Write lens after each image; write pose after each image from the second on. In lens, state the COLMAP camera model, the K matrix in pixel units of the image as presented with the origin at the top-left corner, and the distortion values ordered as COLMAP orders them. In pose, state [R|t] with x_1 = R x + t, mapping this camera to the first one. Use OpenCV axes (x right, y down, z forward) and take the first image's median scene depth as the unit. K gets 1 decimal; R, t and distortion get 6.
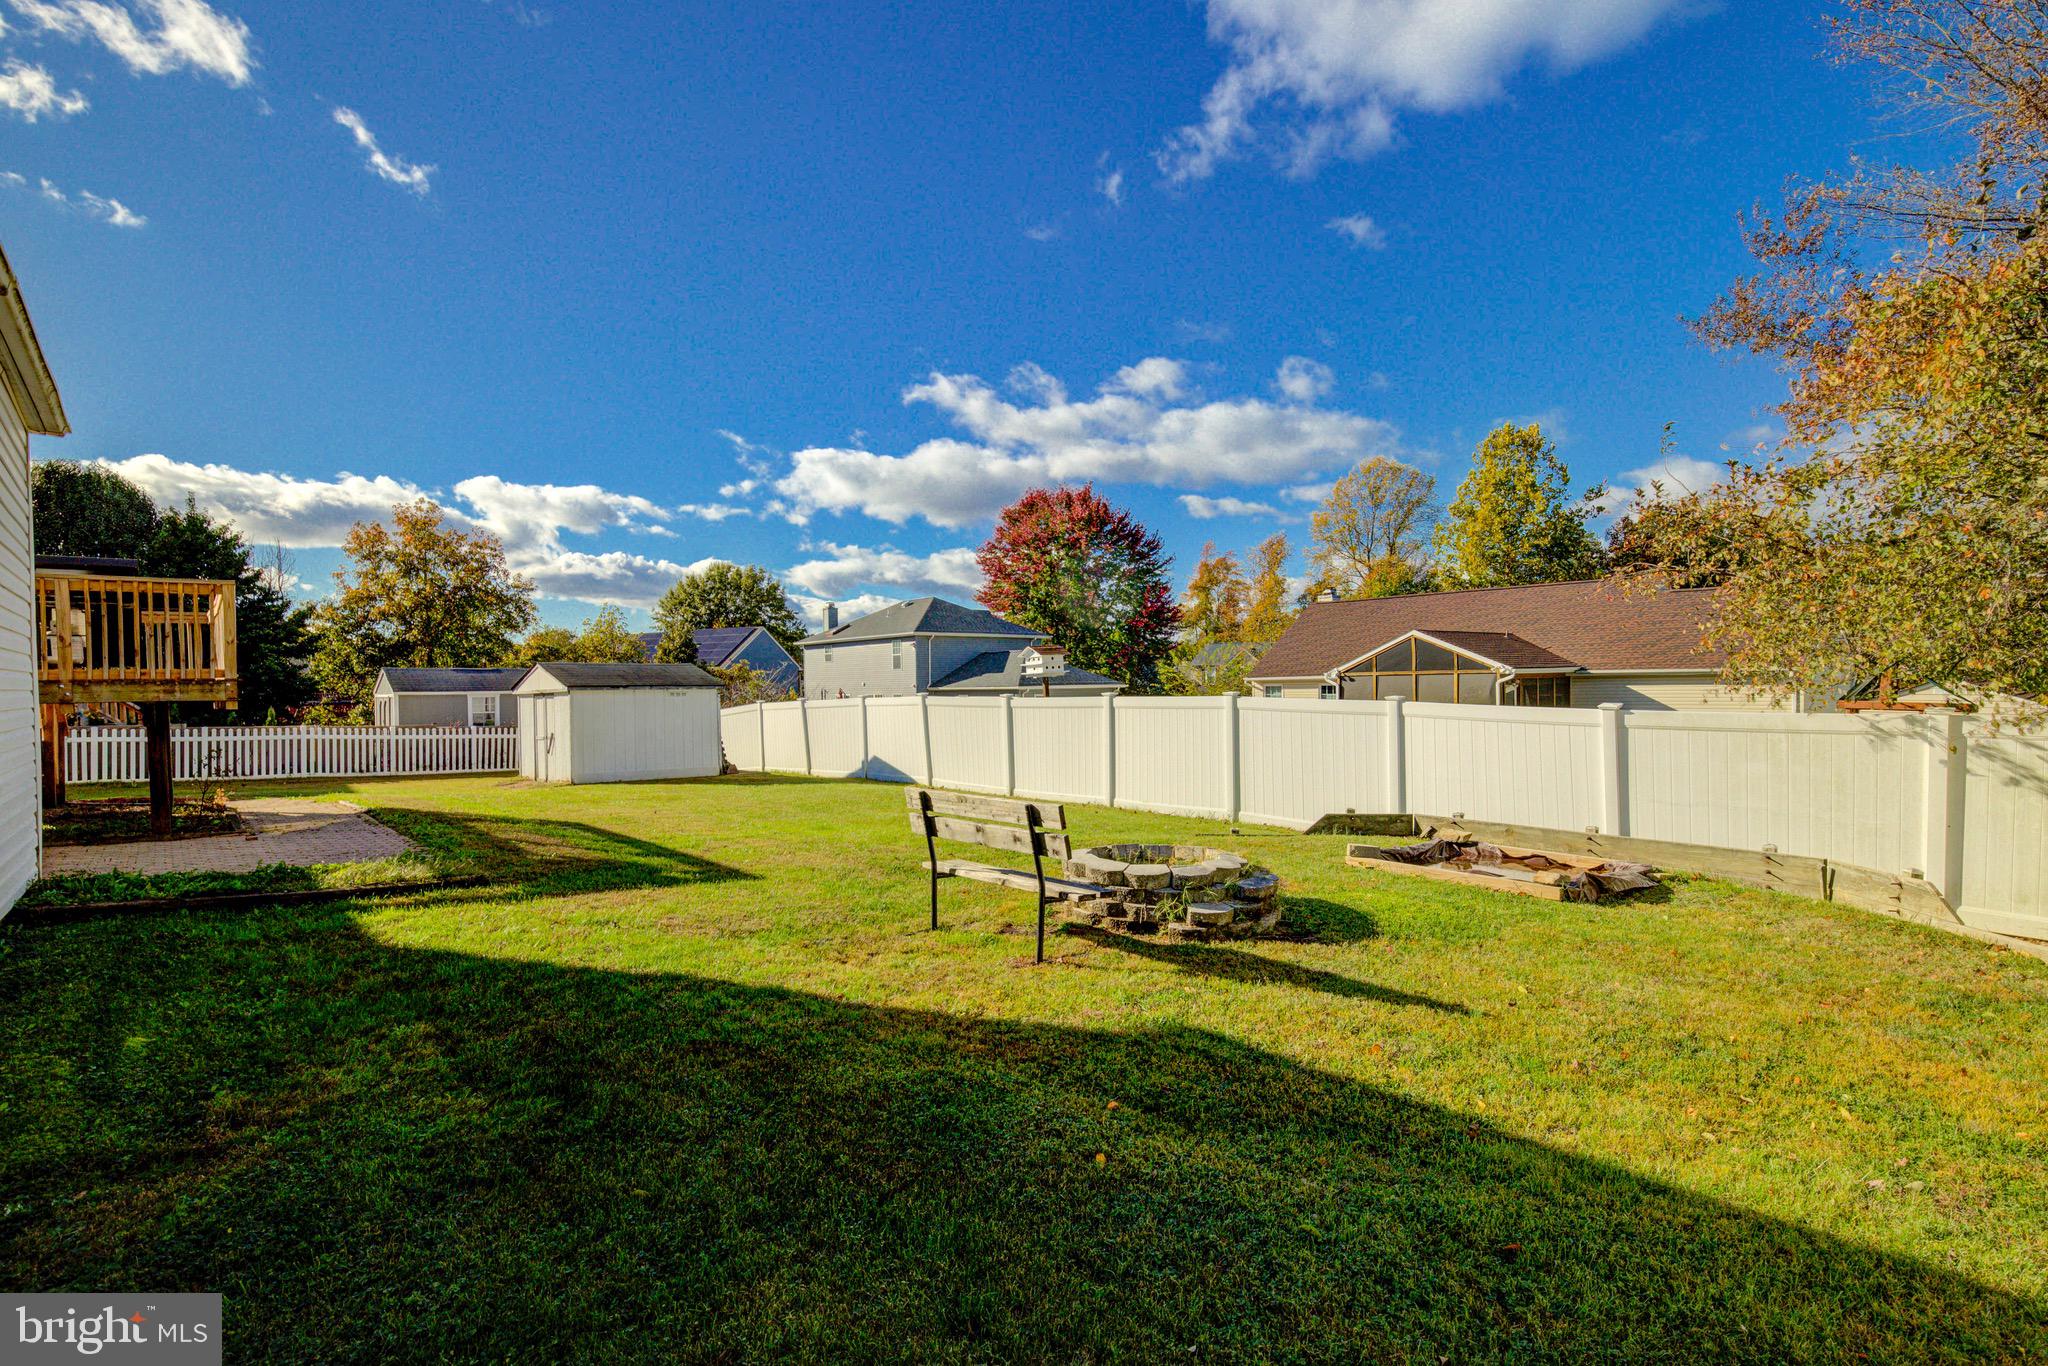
lens RADIAL K [[969.5, 0, 1037.9], [0, 969.5, 694.6], [0, 0, 1]] dist [0.001218, -0.000026]
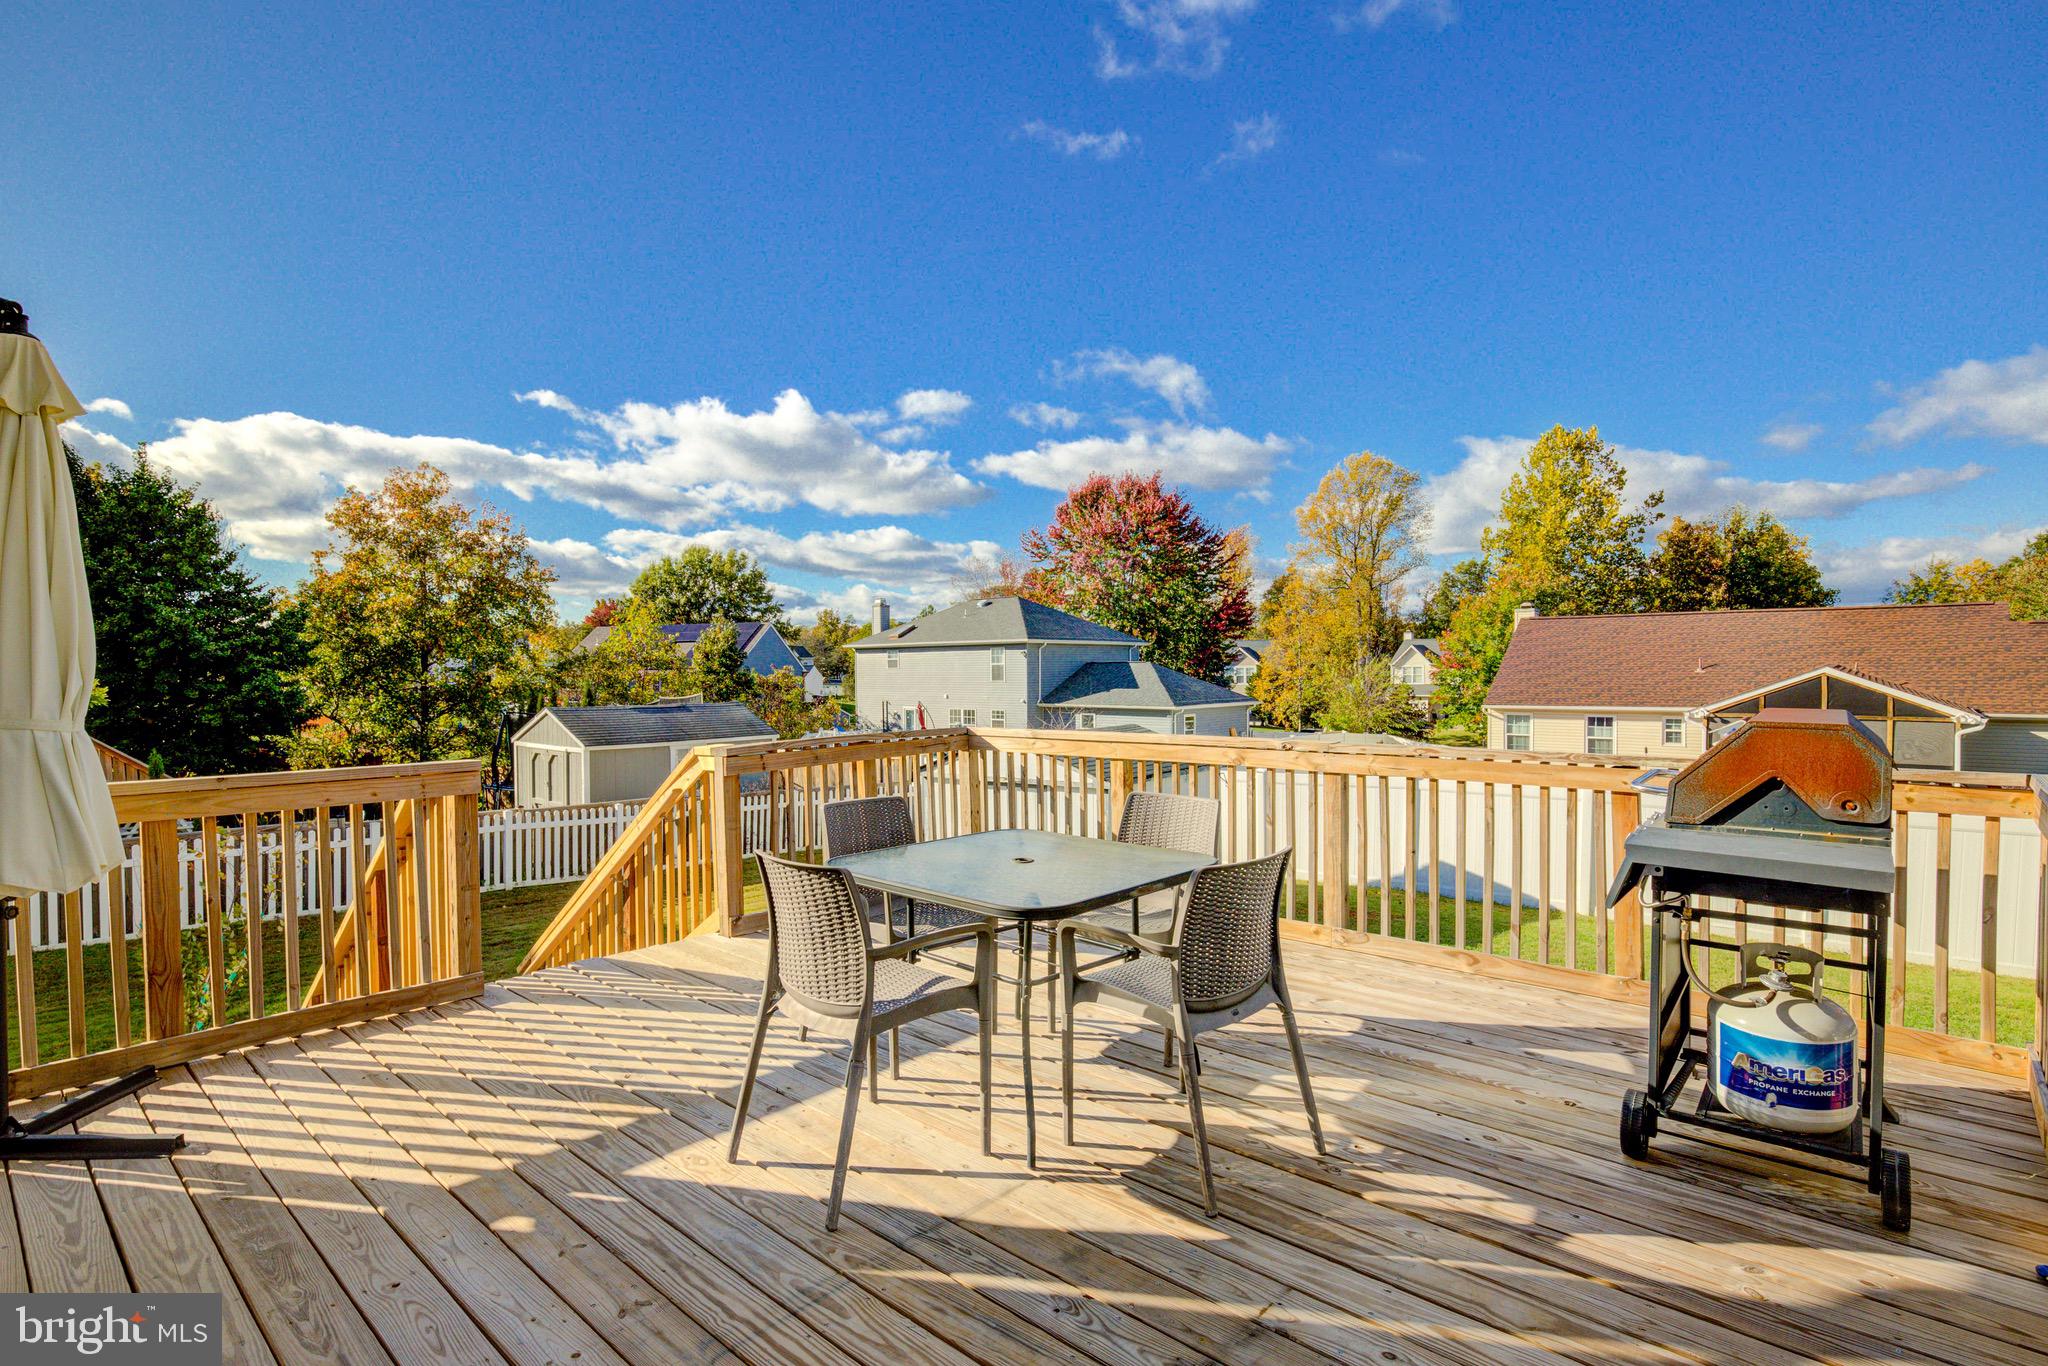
lens RADIAL K [[969.5, 0, 1031.4], [0, 969.5, 676.5], [0, 0, 1]] dist [0.001218, -0.000026]
pose [[0.990363, 0.007723, 0.138279, -0.263809], [-0.007493, 0.999970, -0.002178, -0.032282], [-0.138292, 0.001121, 0.990391, 0.157523]]
